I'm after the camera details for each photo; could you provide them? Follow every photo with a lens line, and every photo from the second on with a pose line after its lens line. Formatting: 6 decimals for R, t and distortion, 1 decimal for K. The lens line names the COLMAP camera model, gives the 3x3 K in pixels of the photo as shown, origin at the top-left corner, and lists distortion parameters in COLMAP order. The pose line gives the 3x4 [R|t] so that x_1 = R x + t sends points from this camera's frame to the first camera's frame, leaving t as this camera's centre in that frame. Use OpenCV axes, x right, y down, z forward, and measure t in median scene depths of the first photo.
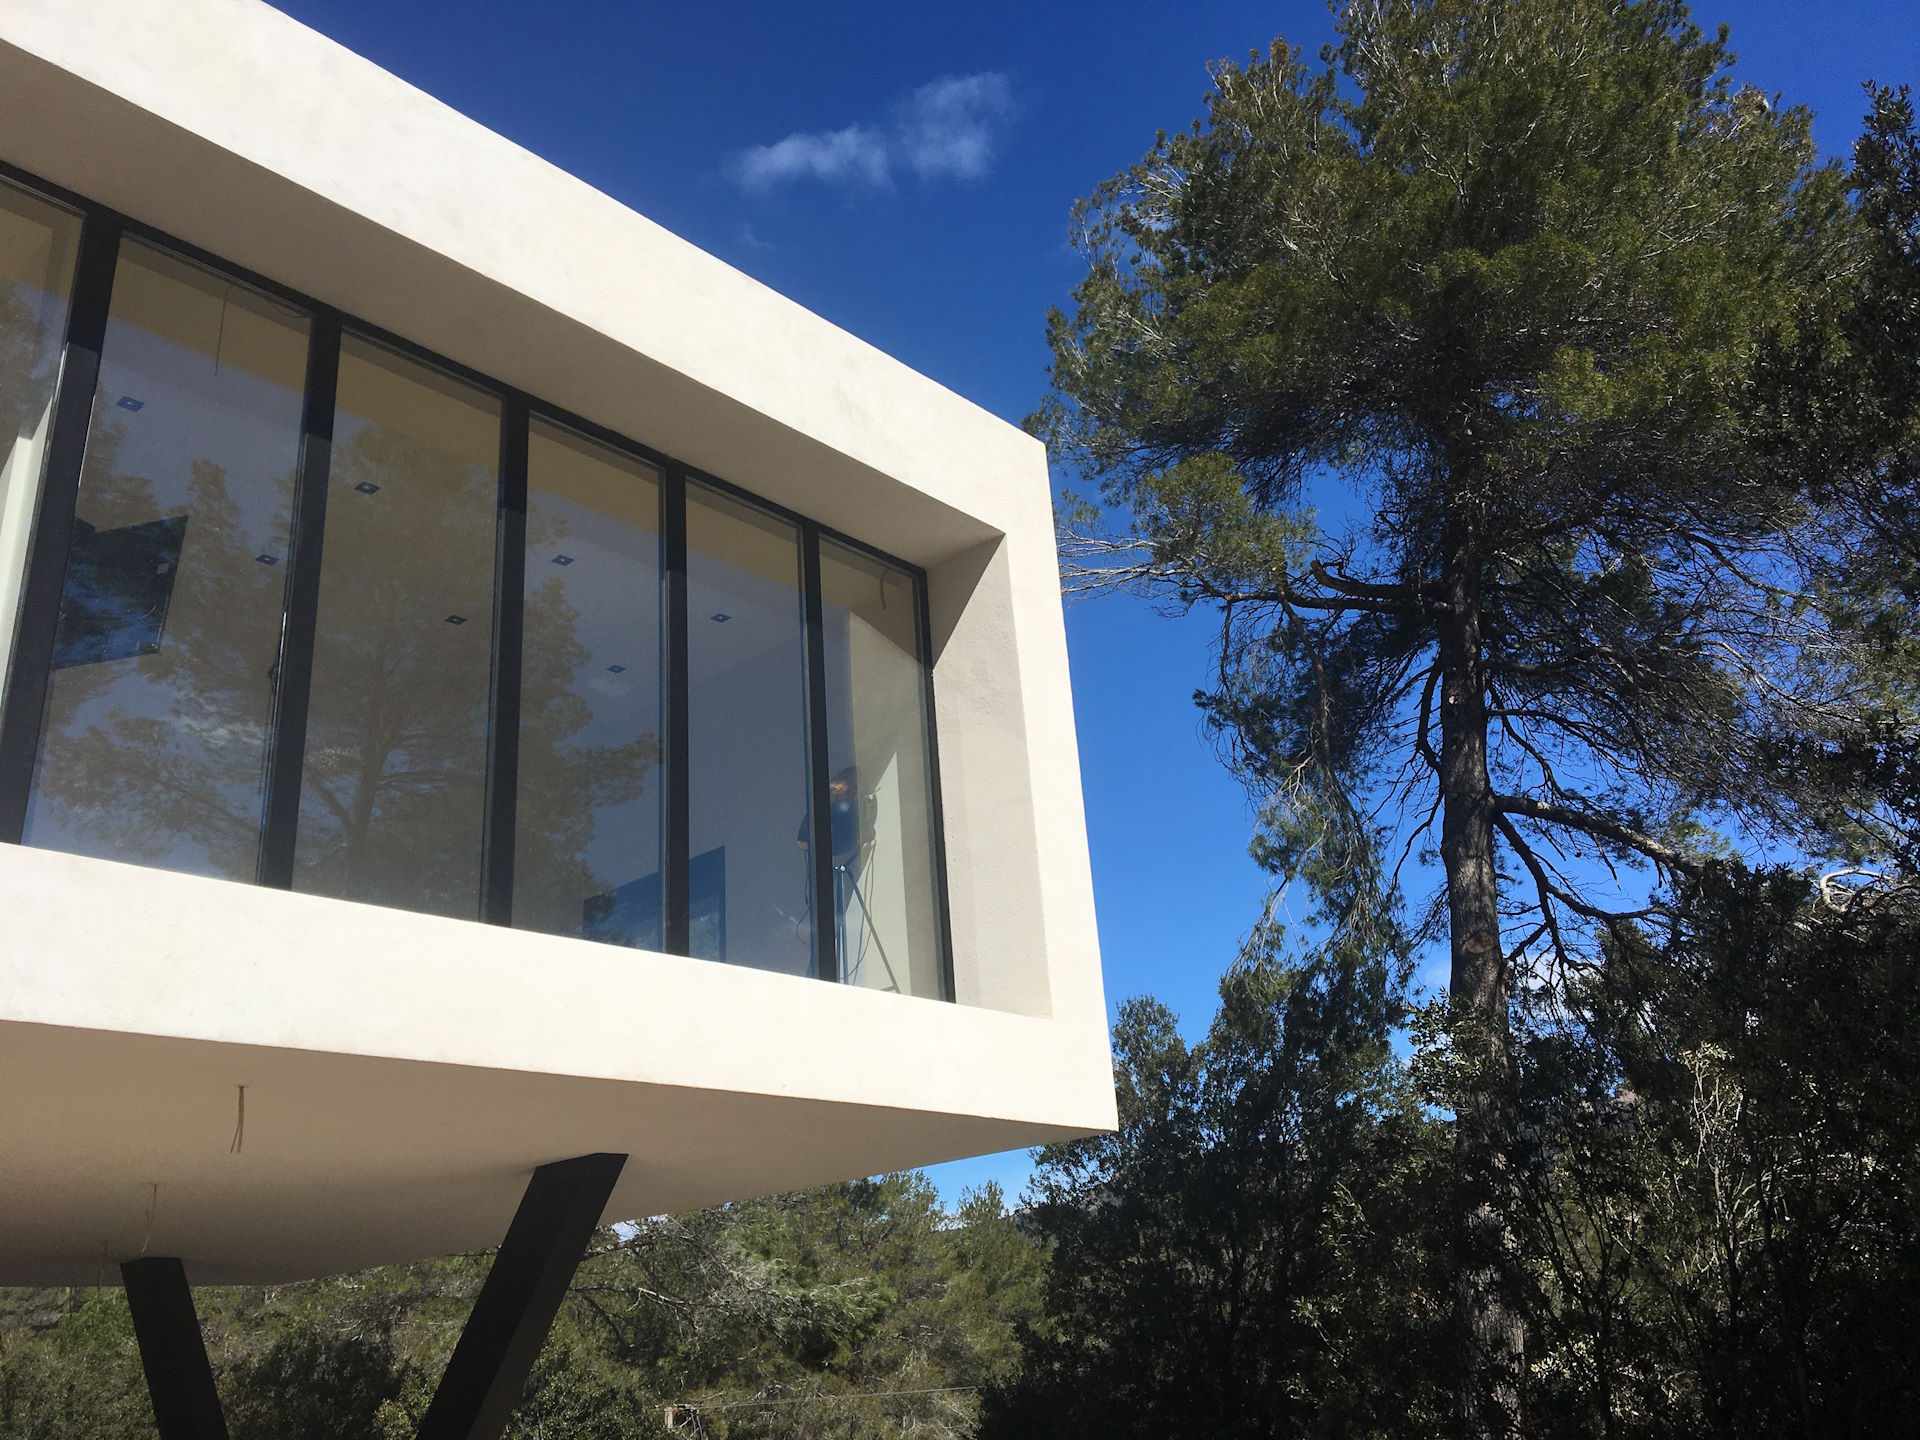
lens RADIAL K [[1618.6, 0, 952.9], [0, 1618.6, 731.9], [0, 0, 1]] dist [0.082060, -0.102834]
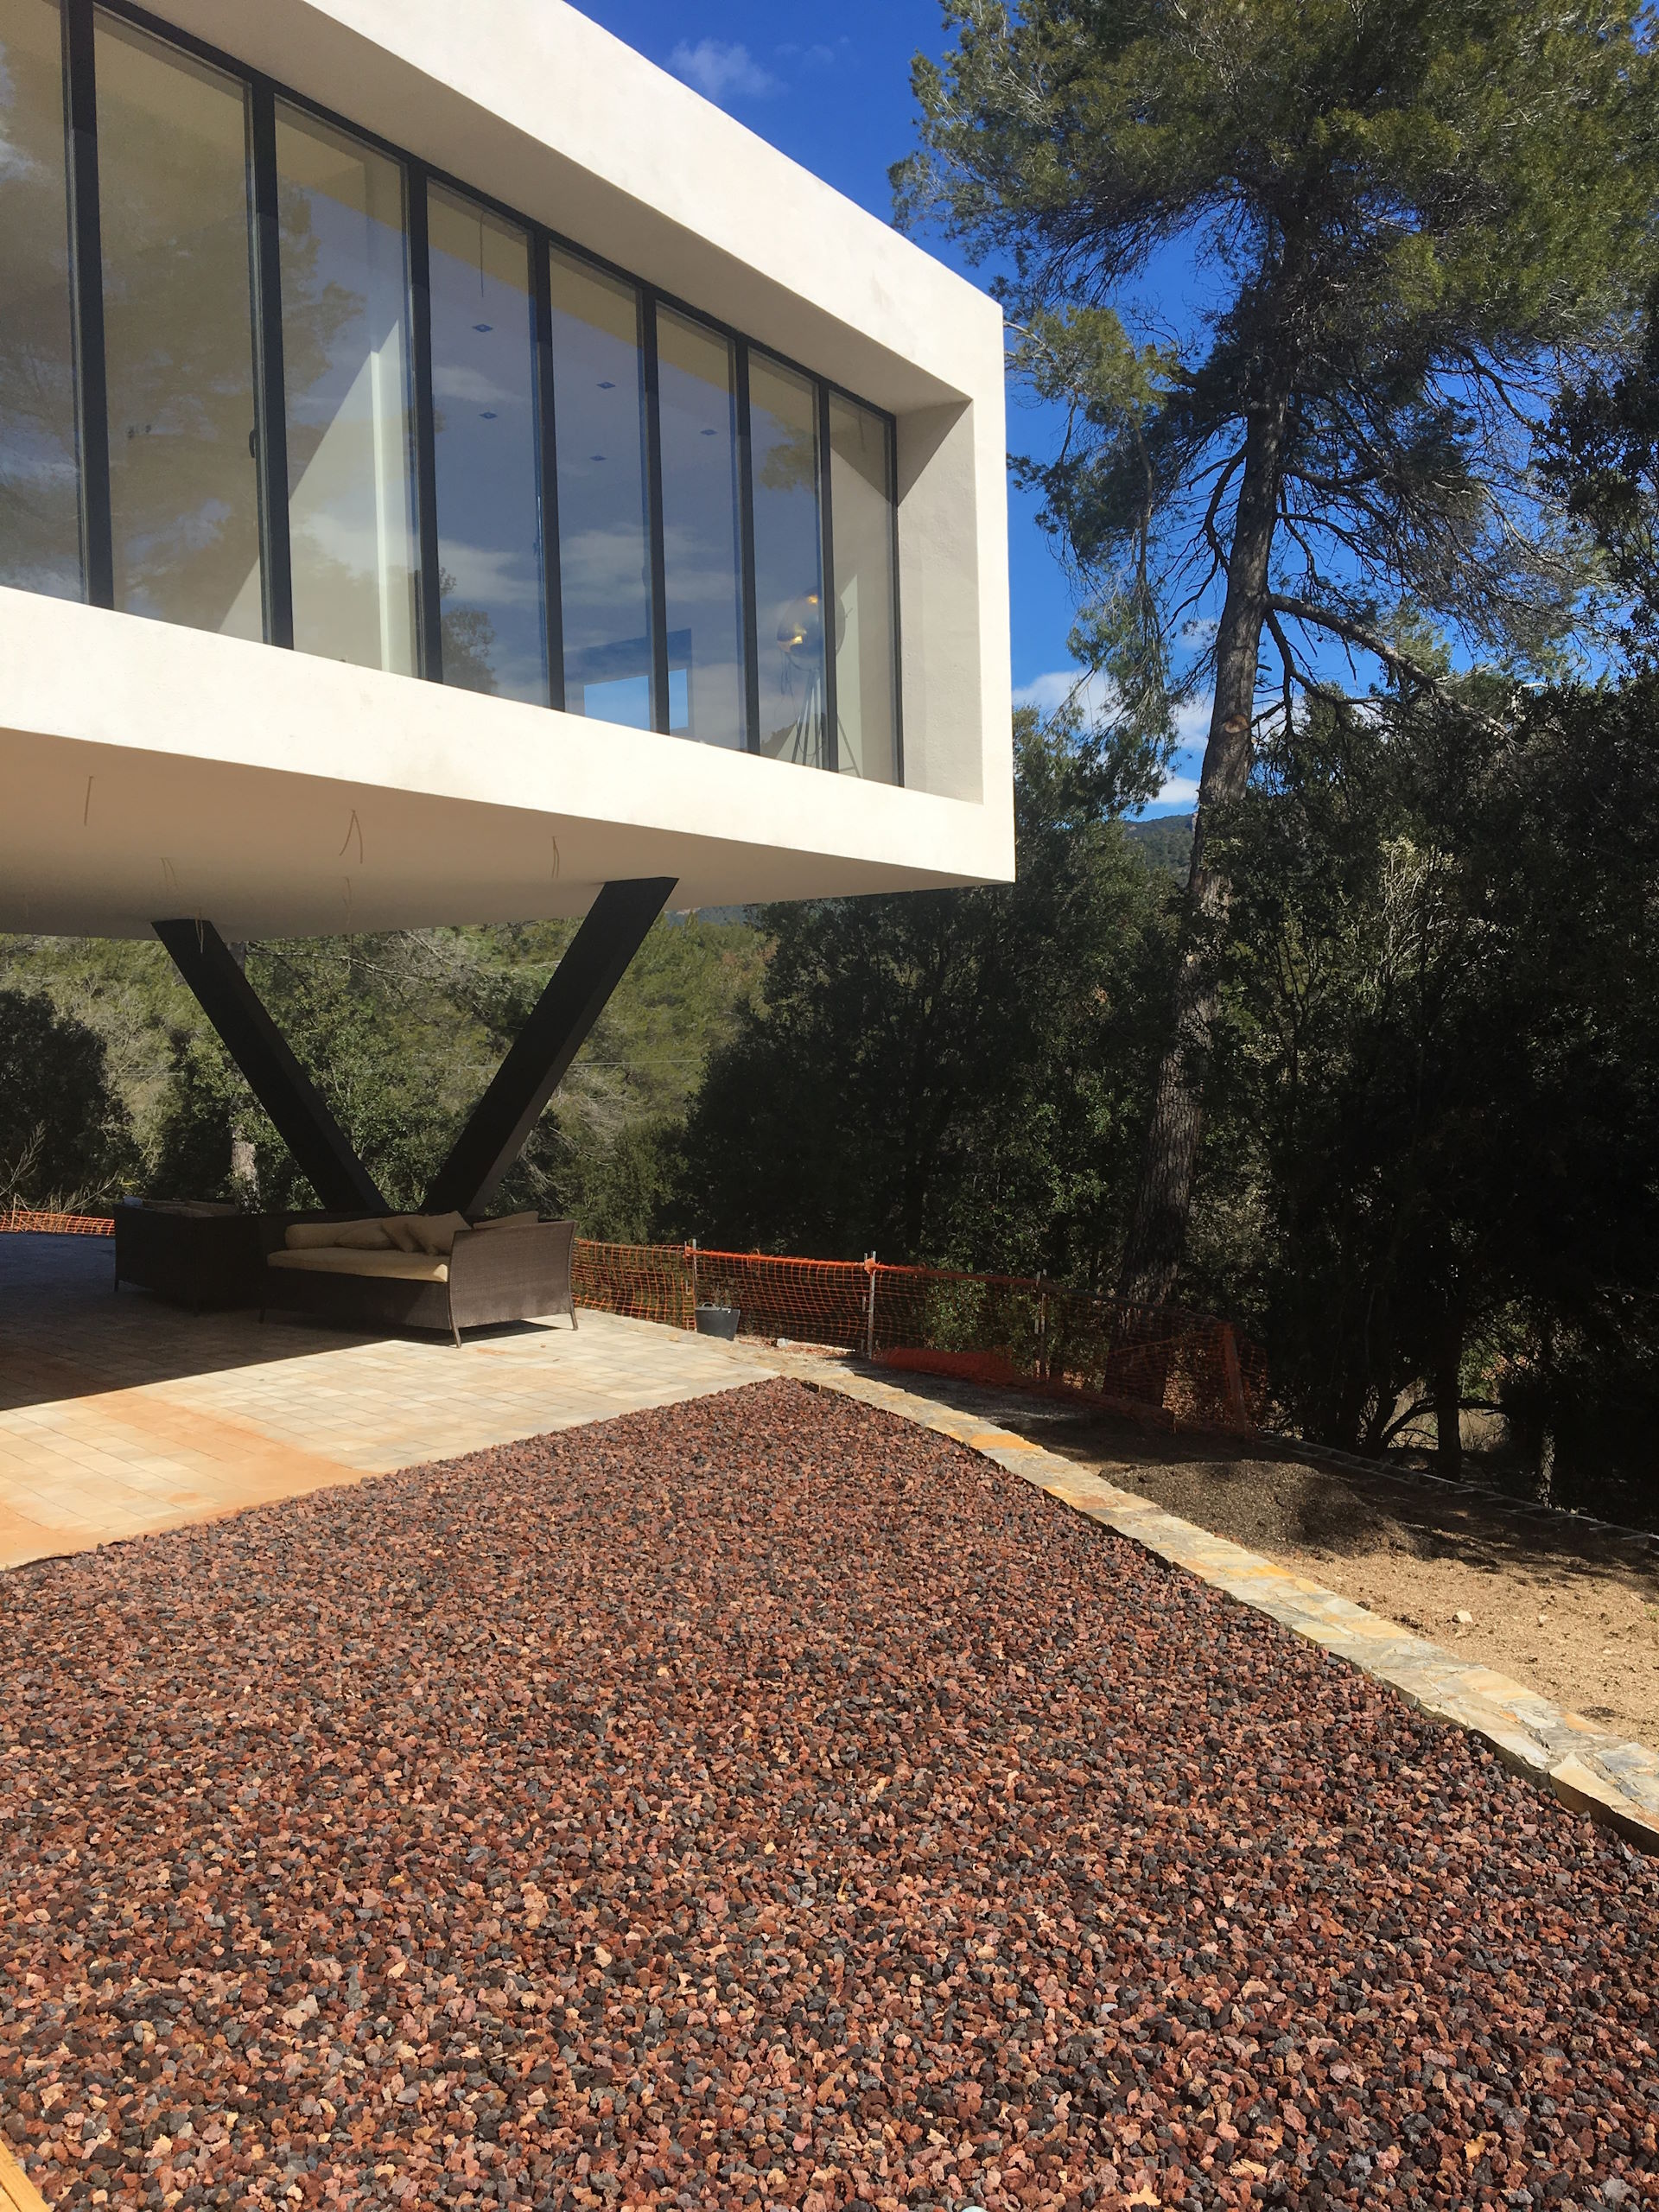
lens RADIAL K [[1892.9, 0, 829.7], [0, 1892.9, 1077.3], [0, 0, 1]] dist [0.122861, -0.274469]
pose [[0.983496, 0.043857, 0.175537, -0.293205], [-0.106515, 0.924588, 0.365775, -0.161915], [-0.146257, -0.378435, 0.914000, -0.466844]]
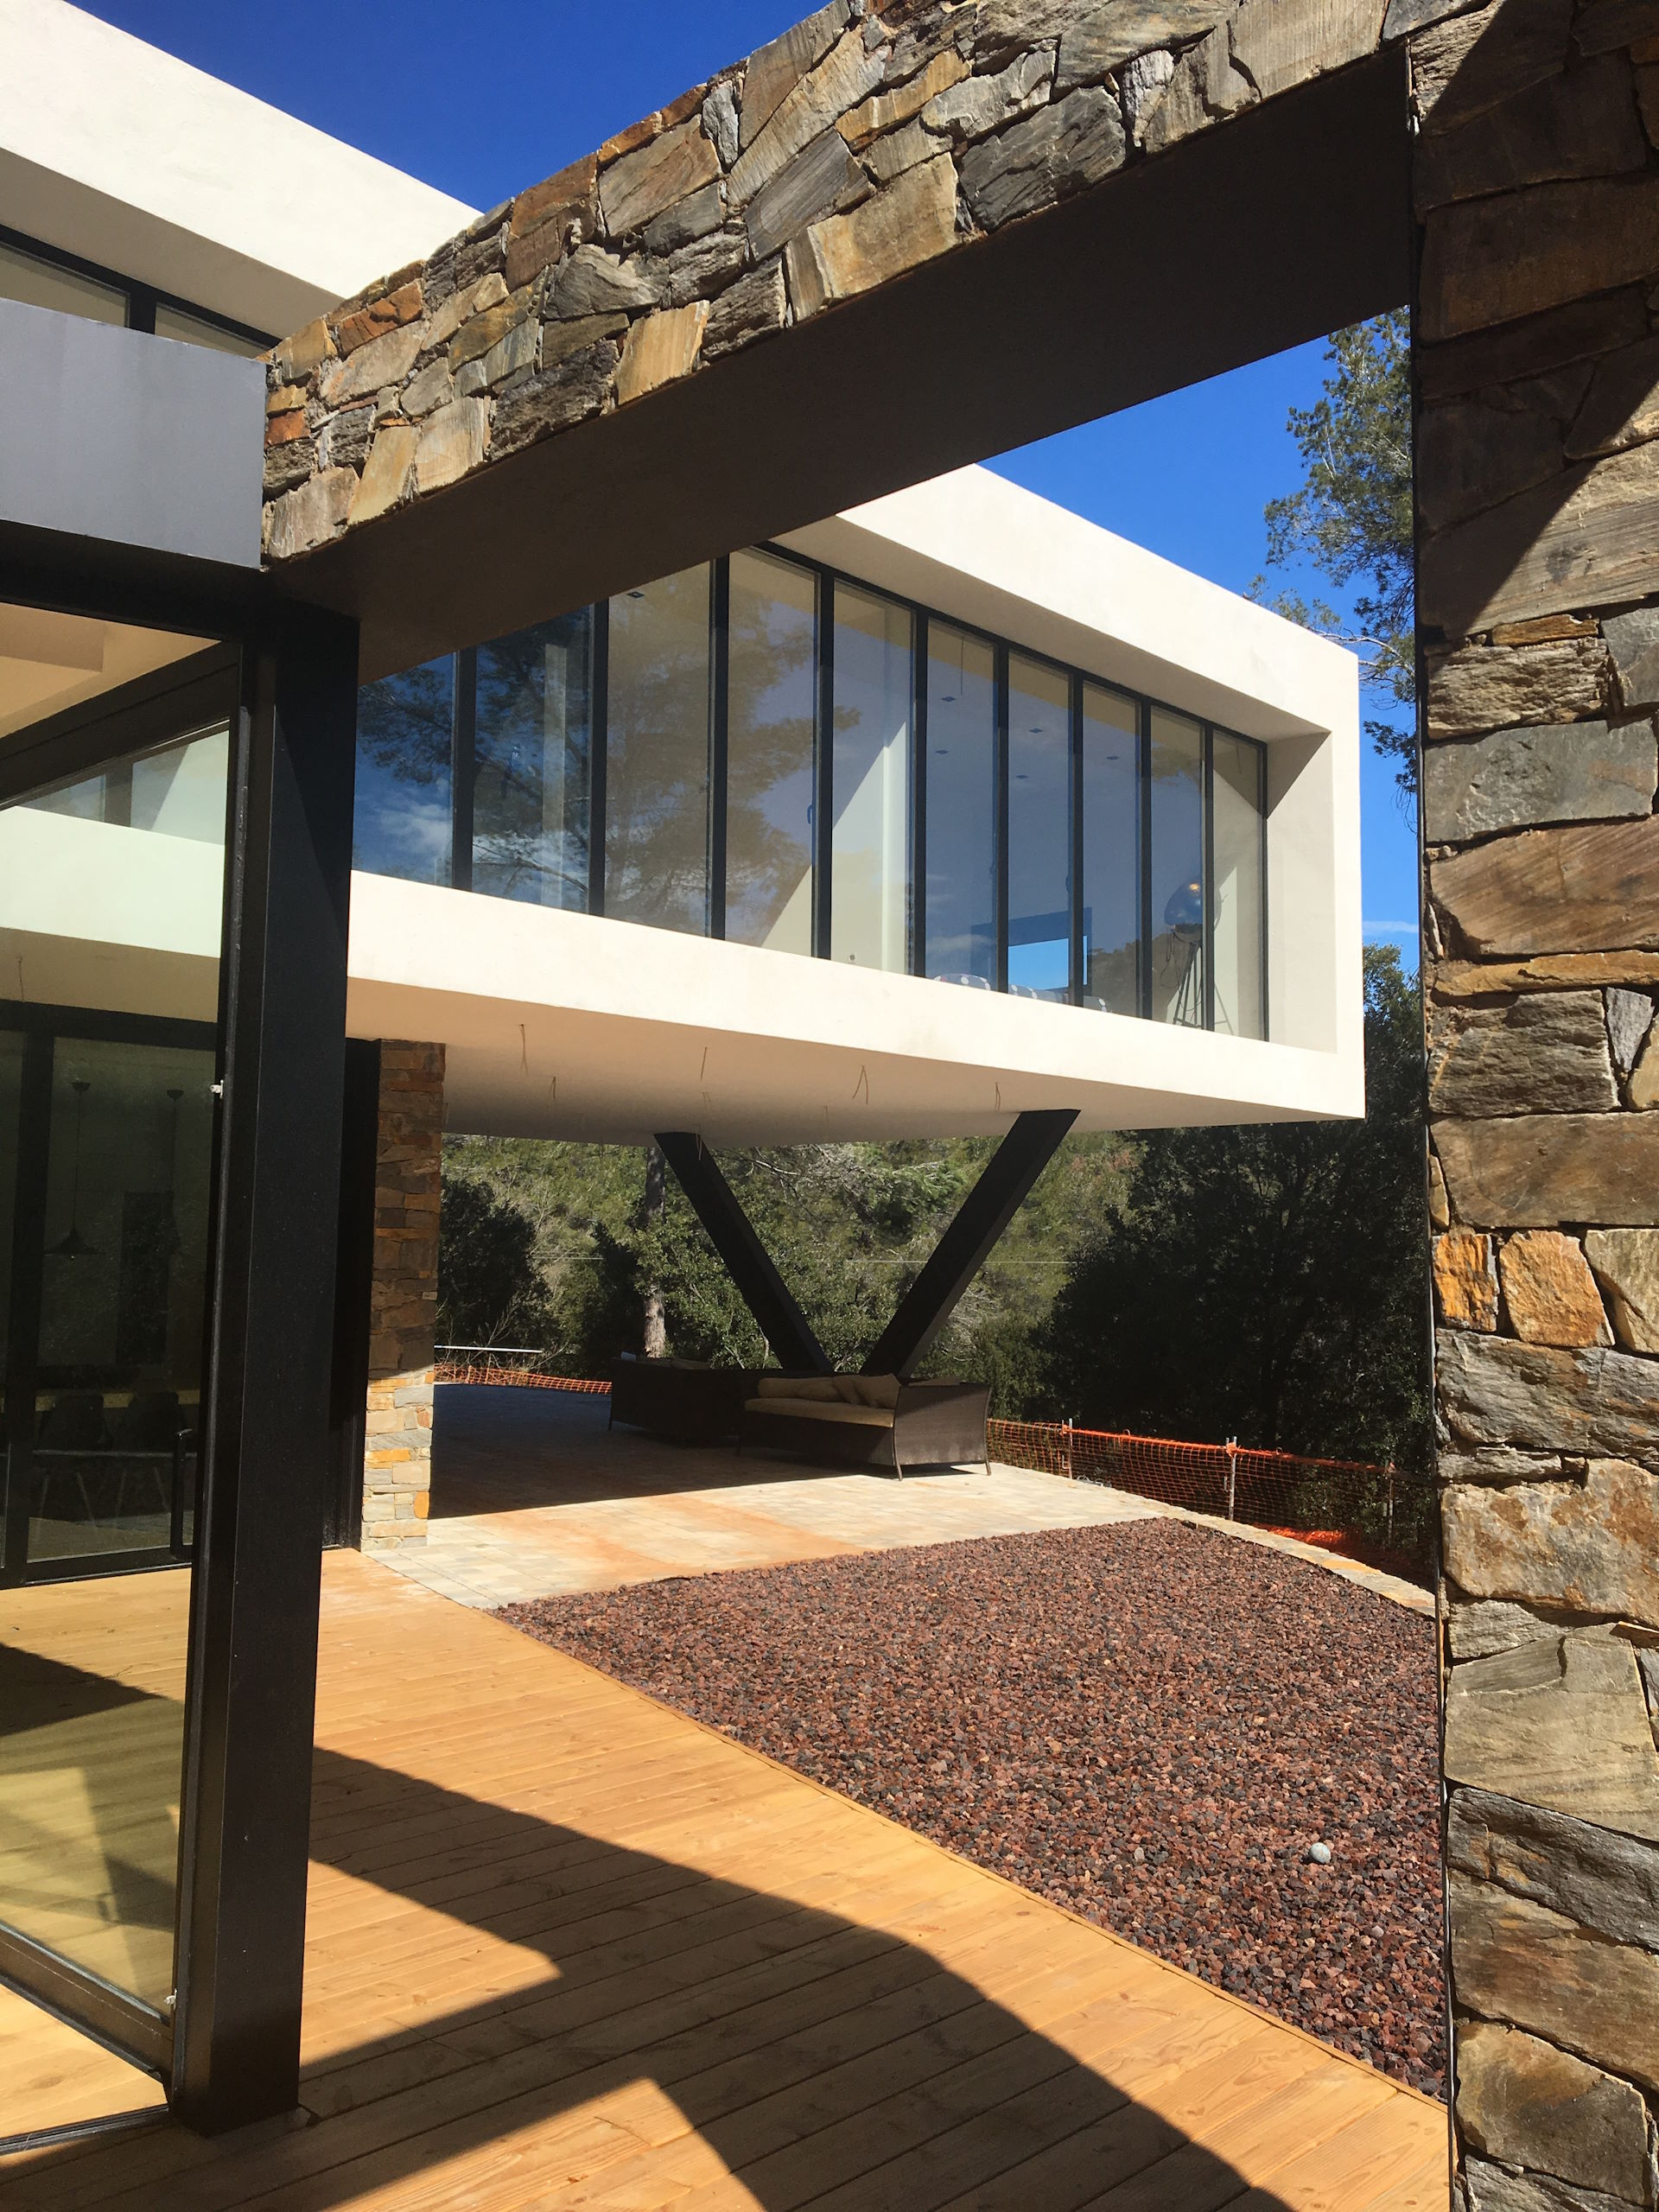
lens RADIAL K [[1892.9, 0, 829.7], [0, 1892.9, 1077.3], [0, 0, 1]] dist [0.122861, -0.274469]
pose [[0.996773, 0.079515, -0.010997, -0.376925], [-0.073194, 0.956561, 0.282196, -0.276537], [0.032958, -0.280480, 0.959294, -0.784218]]
